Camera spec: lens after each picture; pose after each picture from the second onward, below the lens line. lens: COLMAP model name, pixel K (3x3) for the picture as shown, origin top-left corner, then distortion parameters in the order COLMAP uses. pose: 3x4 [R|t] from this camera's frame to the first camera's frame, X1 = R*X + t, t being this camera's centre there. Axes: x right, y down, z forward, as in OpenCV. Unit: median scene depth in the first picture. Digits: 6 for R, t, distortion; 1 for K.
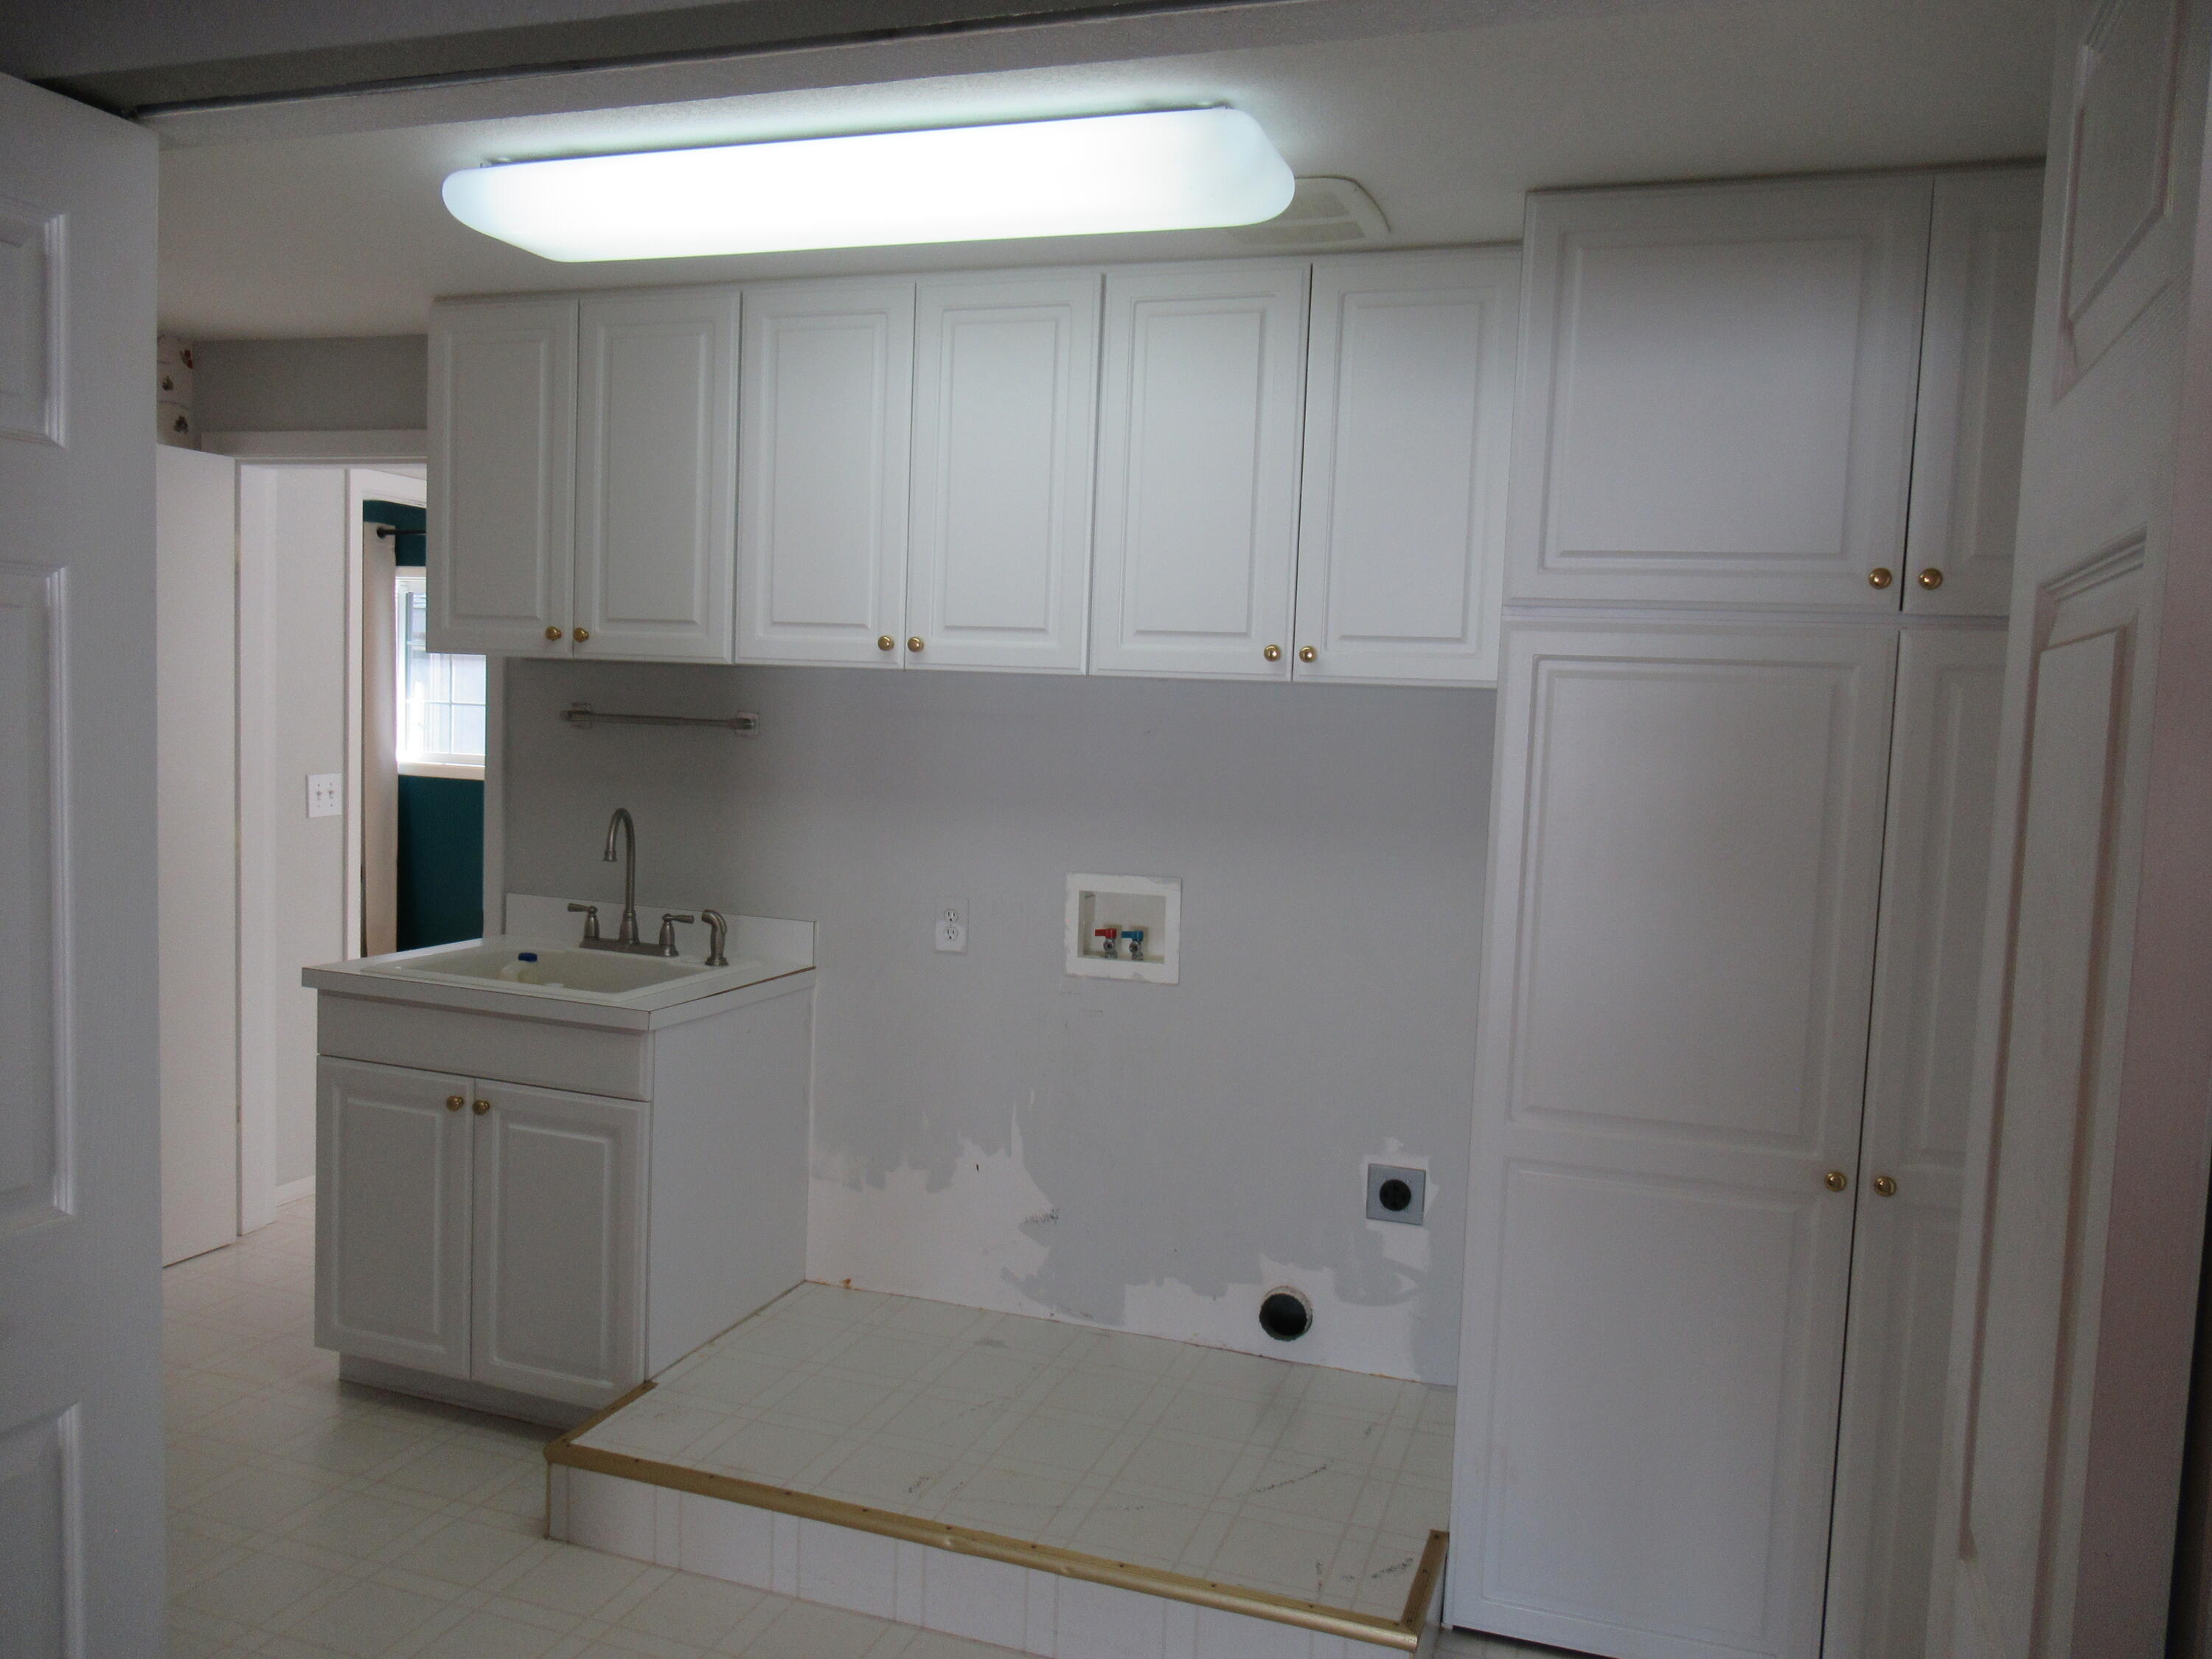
lens RADIAL K [[1644.3, 0, 1101.2], [0, 1644.3, 829.8], [0, 0, 1]] dist [-0.000351, 0.004551]
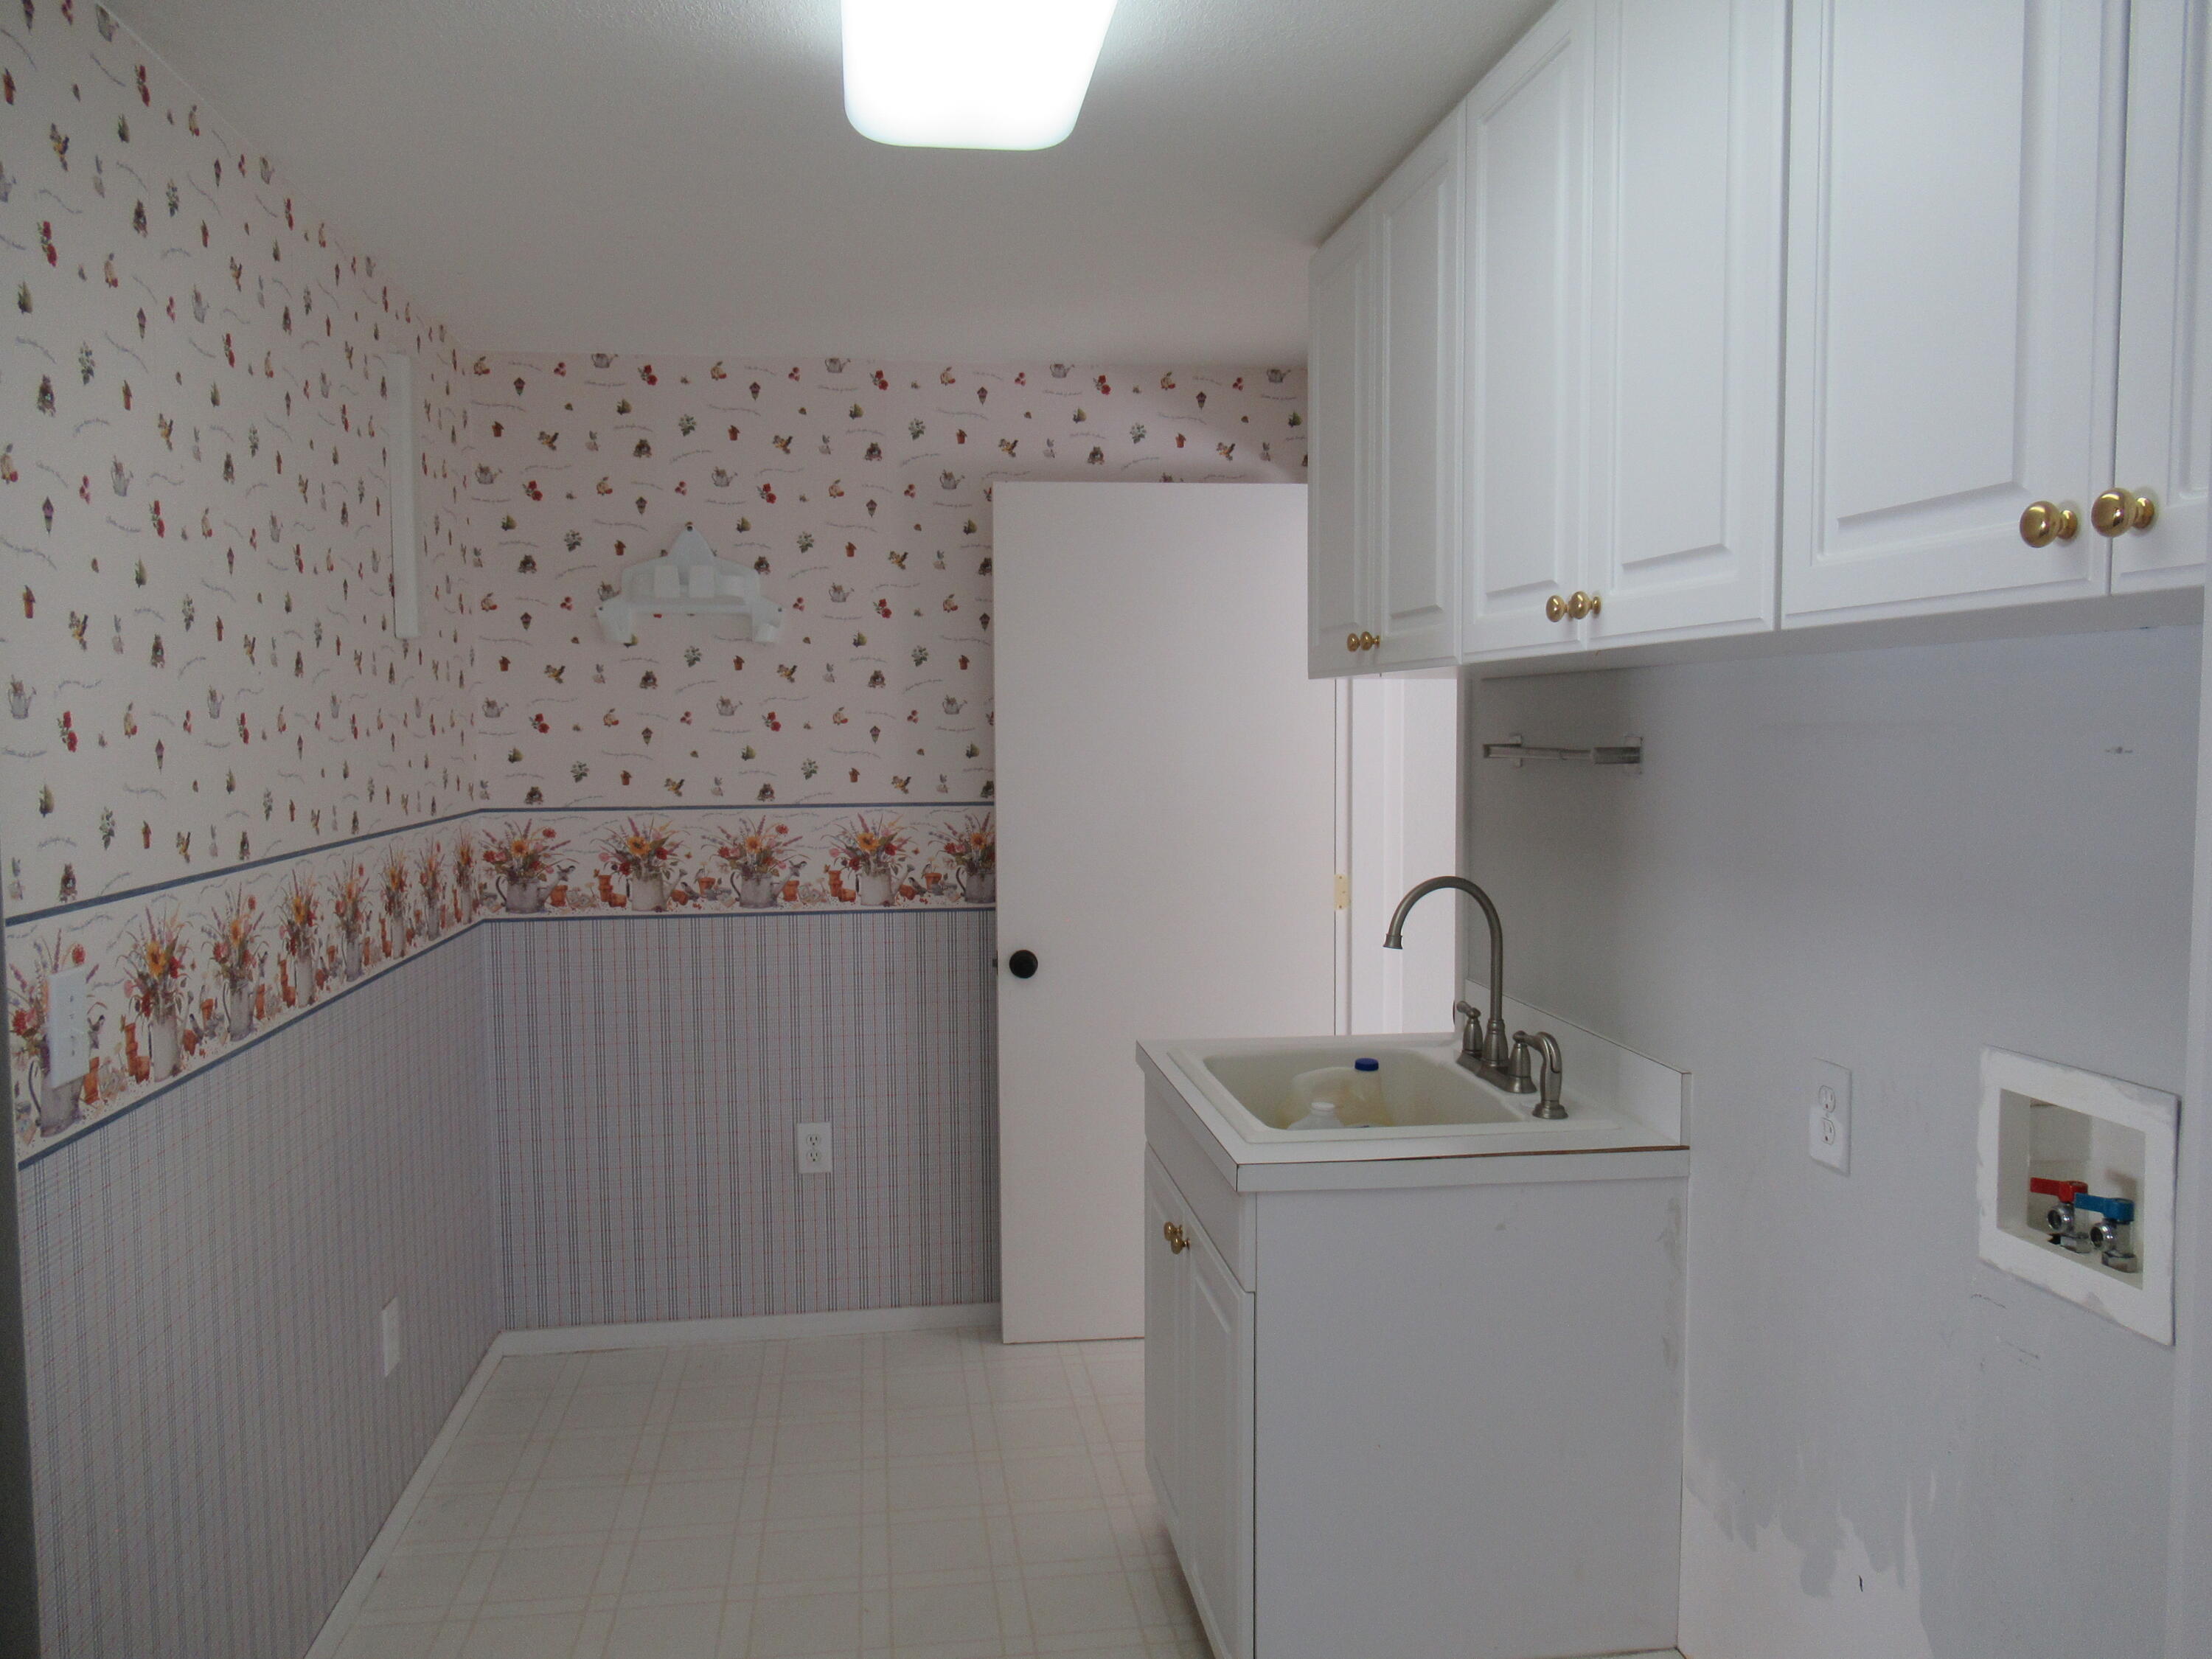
lens RADIAL K [[1644.3, 0, 1101.2], [0, 1644.3, 829.8], [0, 0, 1]] dist [-0.000351, 0.004551]
pose [[0.464316, 0.016355, -0.885518, 0.284294], [-0.044675, 0.998989, -0.004974, -0.023533], [0.884542, 0.041871, 0.464578, 0.545533]]
